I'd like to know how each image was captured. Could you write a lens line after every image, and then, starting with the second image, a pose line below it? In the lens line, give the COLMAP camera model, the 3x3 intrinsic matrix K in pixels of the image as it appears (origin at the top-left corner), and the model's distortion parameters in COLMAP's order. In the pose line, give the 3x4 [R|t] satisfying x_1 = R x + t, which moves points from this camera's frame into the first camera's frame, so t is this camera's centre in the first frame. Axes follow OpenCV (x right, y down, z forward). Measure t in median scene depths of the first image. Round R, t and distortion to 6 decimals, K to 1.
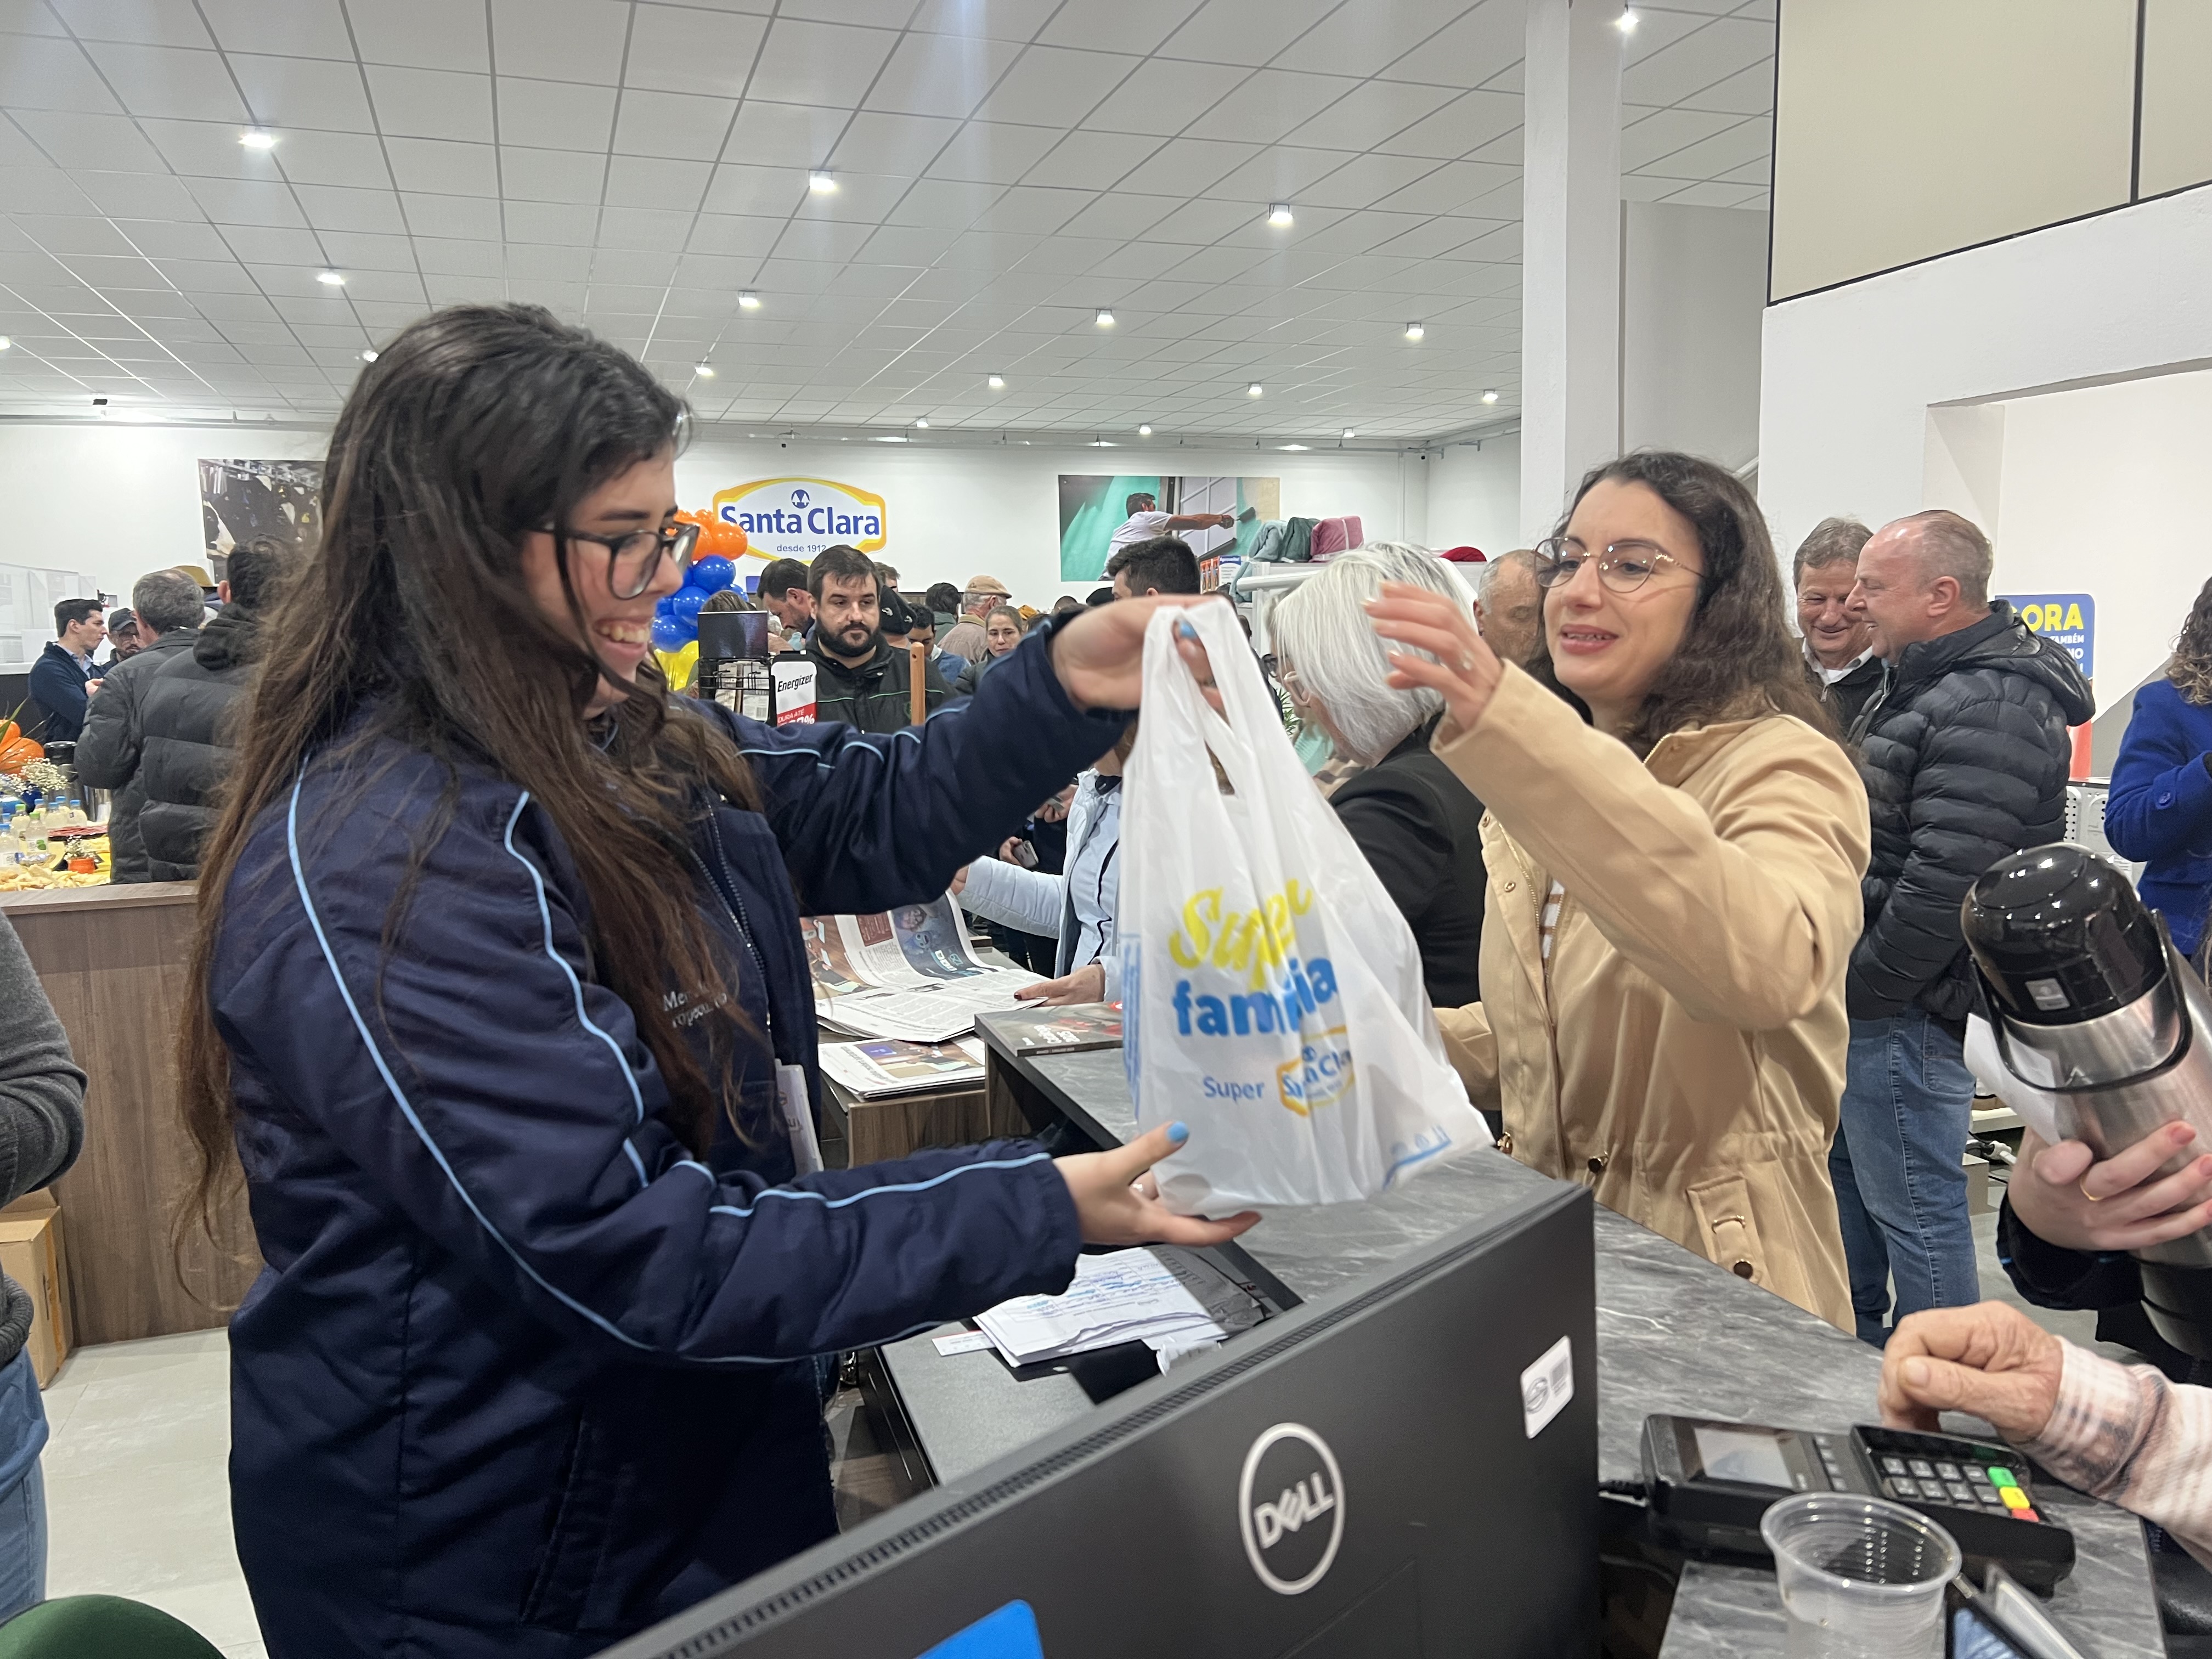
lens RADIAL K [[1648.0, 0, 1107.8], [0, 1648.0, 826.5], [0, 0, 1]] dist [0.044632, -0.002404]
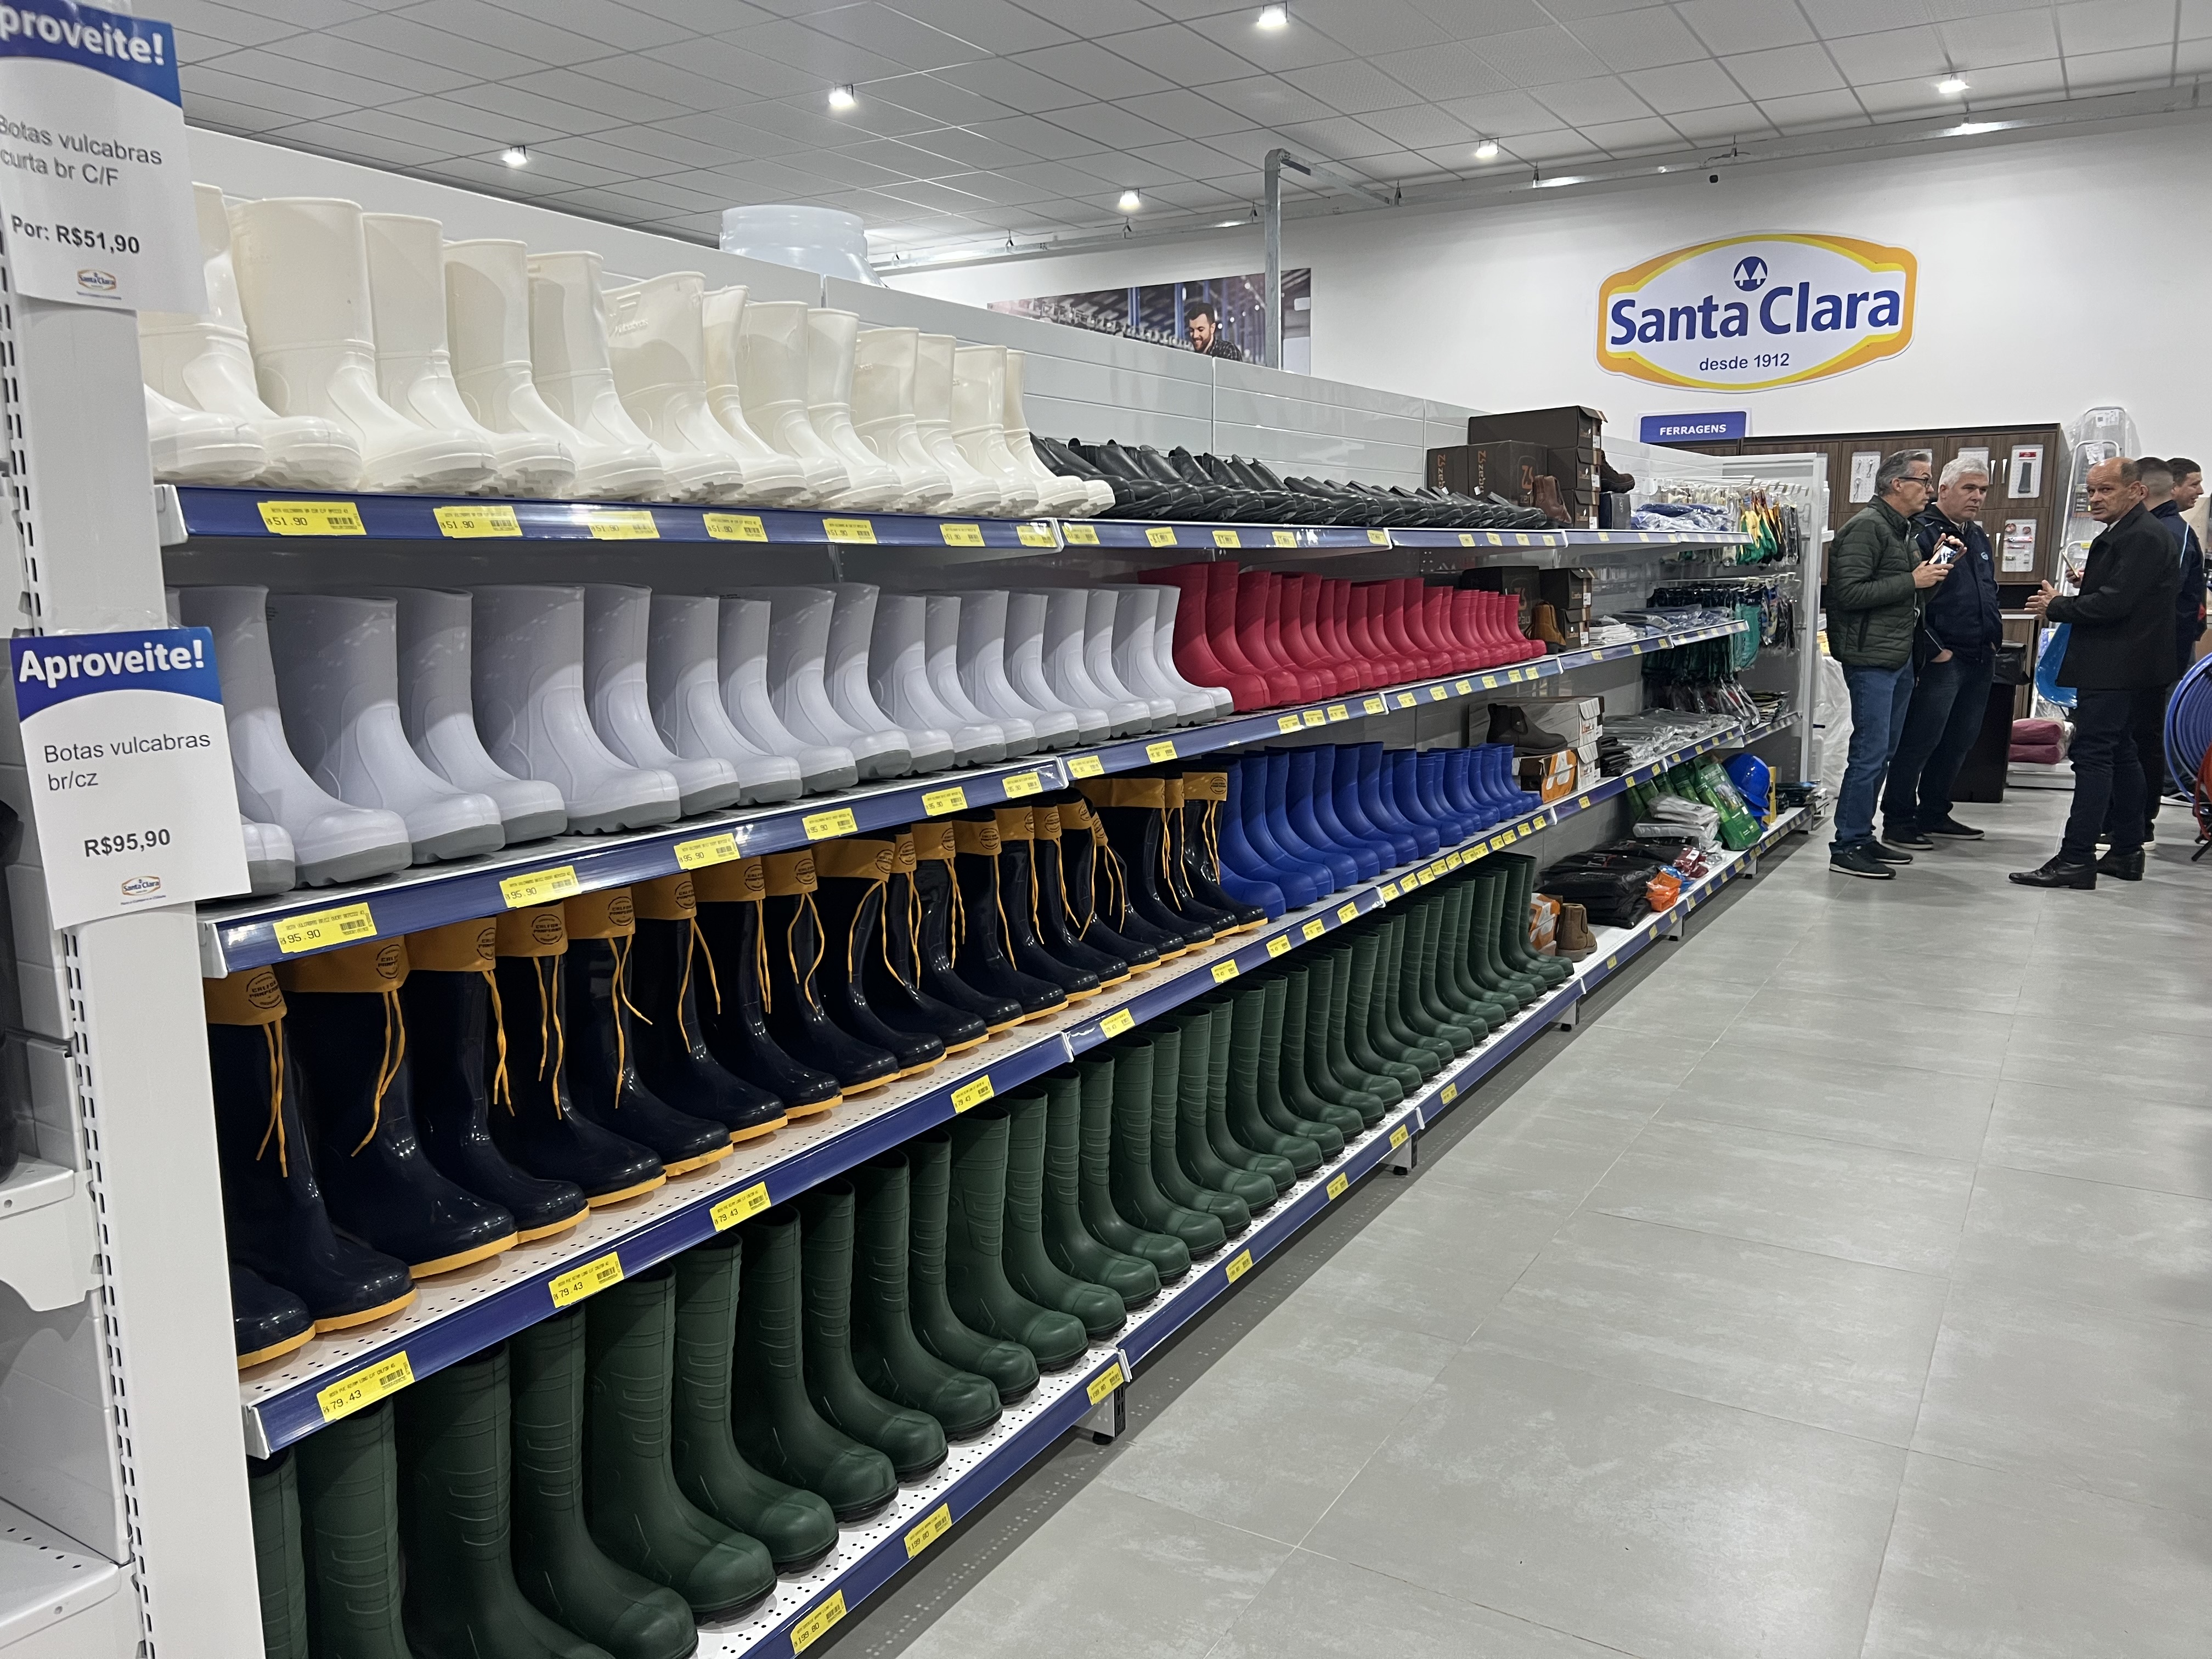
lens RADIAL K [[1648.0, 0, 1110.3], [0, 1648.0, 833.9], [0, 0, 1]] dist [0.044632, -0.002404]
pose [[0.633301, 0.144744, -0.760249, 0.141686], [-0.092575, 0.989469, 0.111269, -0.049231], [0.768349, -0.000087, 0.640032, 0.457185]]
